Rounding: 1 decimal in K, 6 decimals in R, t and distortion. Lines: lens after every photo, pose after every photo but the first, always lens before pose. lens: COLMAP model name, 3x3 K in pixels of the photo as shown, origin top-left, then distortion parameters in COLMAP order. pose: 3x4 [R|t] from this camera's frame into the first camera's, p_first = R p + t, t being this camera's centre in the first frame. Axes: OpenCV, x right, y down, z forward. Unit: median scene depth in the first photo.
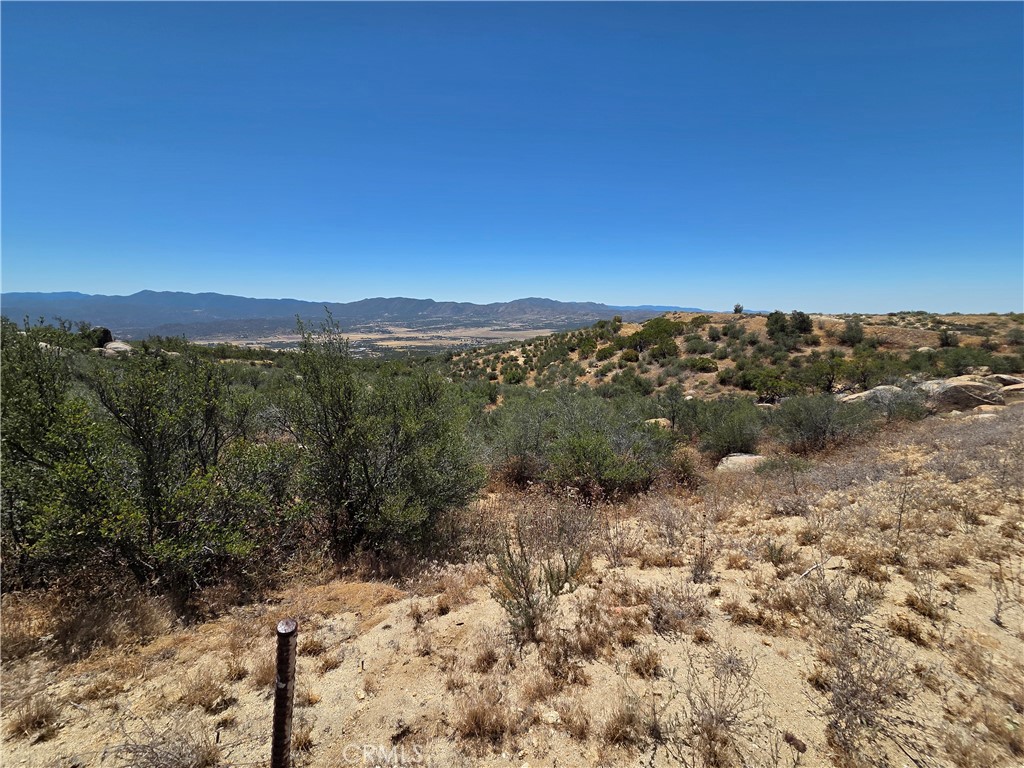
lens RADIAL K [[417.5, 0, 505.3], [0, 417.5, 392.0], [0, 0, 1]] dist [0.005705, -0.003300]
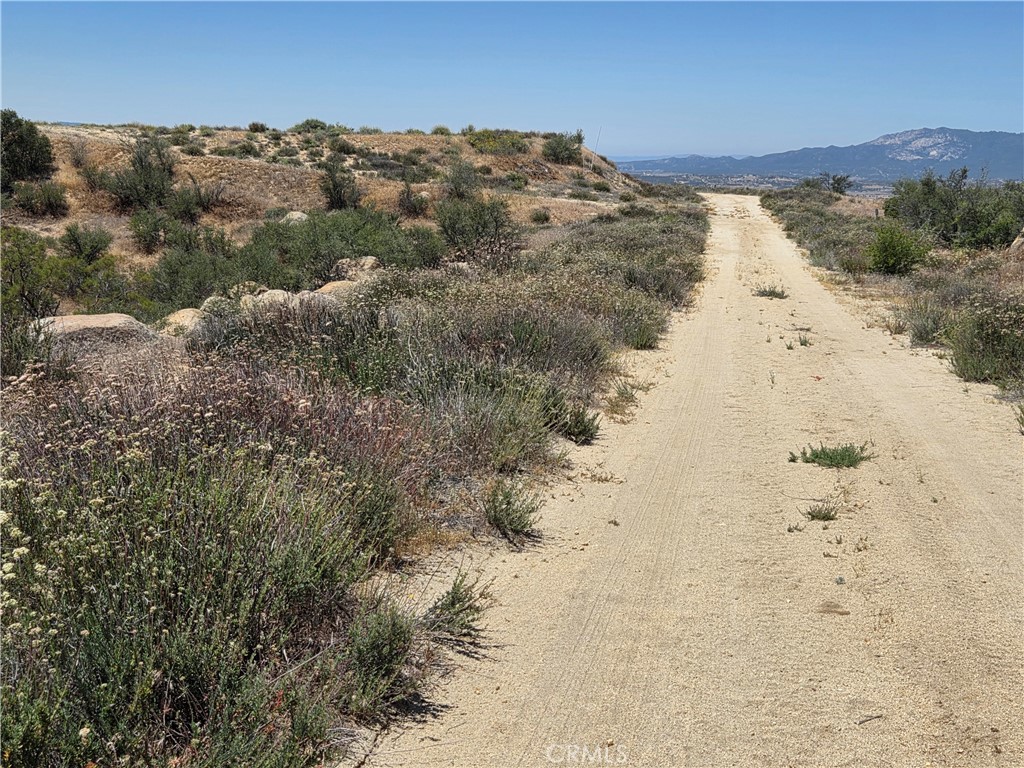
lens RADIAL K [[1300.4, 0, 514.5], [0, 1300.4, 363.4], [0, 0, 1]] dist [0.077523, 0.000000]
pose [[0.671786, -0.113953, 0.731928, 0.192797], [0.121871, 0.991634, 0.042530, 0.001227], [-0.730651, 0.060630, 0.680054, 0.050653]]
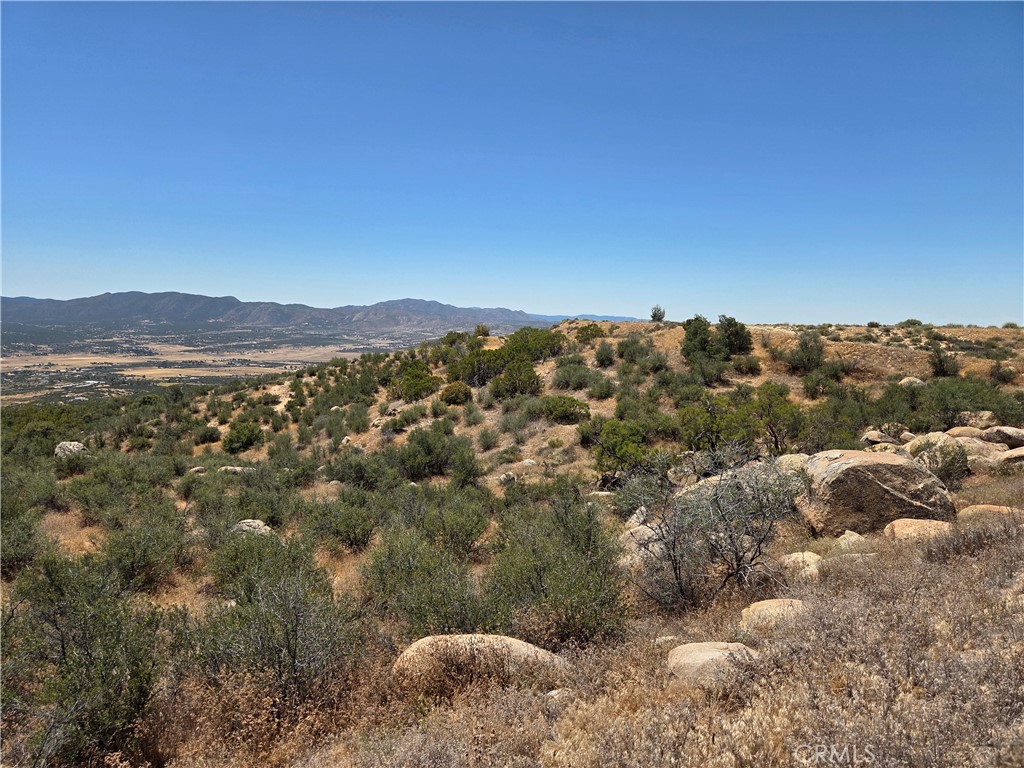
lens RADIAL K [[684.1, 0, 506.5], [0, 684.1, 370.2], [0, 0, 1]] dist [0.069529, -0.050057]
pose [[0.979345, 0.001377, 0.202193, 0.182187], [0.022761, 0.992870, -0.117007, -0.011362], [-0.200913, 0.119192, 0.972331, 0.118041]]
